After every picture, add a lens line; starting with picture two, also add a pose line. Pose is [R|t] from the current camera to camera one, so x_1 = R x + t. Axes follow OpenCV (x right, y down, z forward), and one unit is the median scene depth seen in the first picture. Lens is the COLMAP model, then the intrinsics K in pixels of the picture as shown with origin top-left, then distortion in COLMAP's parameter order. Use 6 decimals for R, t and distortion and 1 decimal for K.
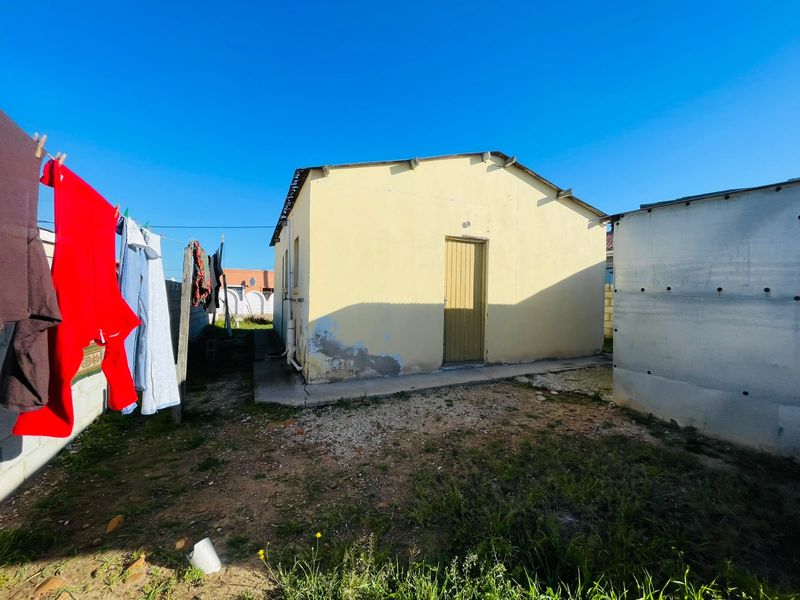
lens RADIAL K [[323.7, 0, 400.0], [0, 323.7, 300.0], [0, 0, 1]] dist [-0.002263, -0.000089]
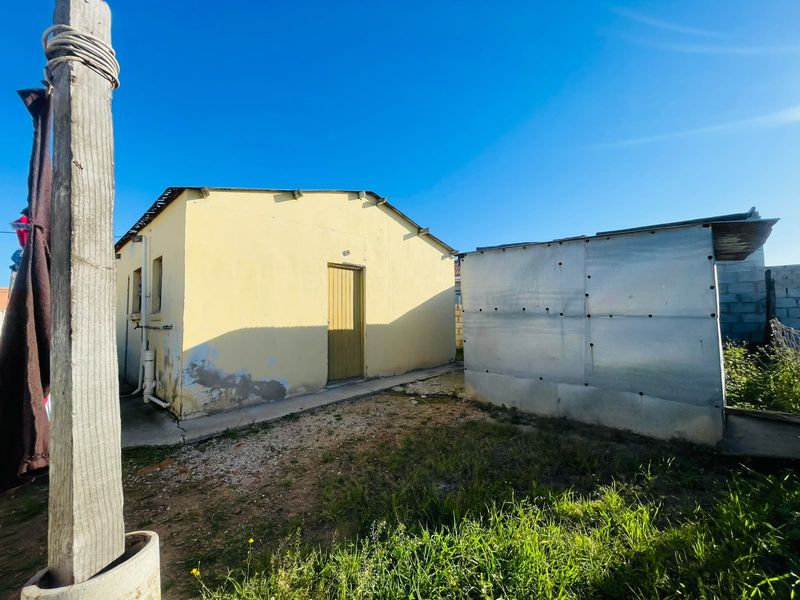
lens RADIAL K [[322.3, 0, 400.0], [0, 322.3, 300.0], [0, 0, 1]] dist [0.001544, 0.000060]
pose [[0.920502, -0.006454, 0.390685, -0.077858], [0.031235, 0.997879, -0.057109, -0.006199], [-0.389487, 0.064772, 0.918751, -0.099627]]
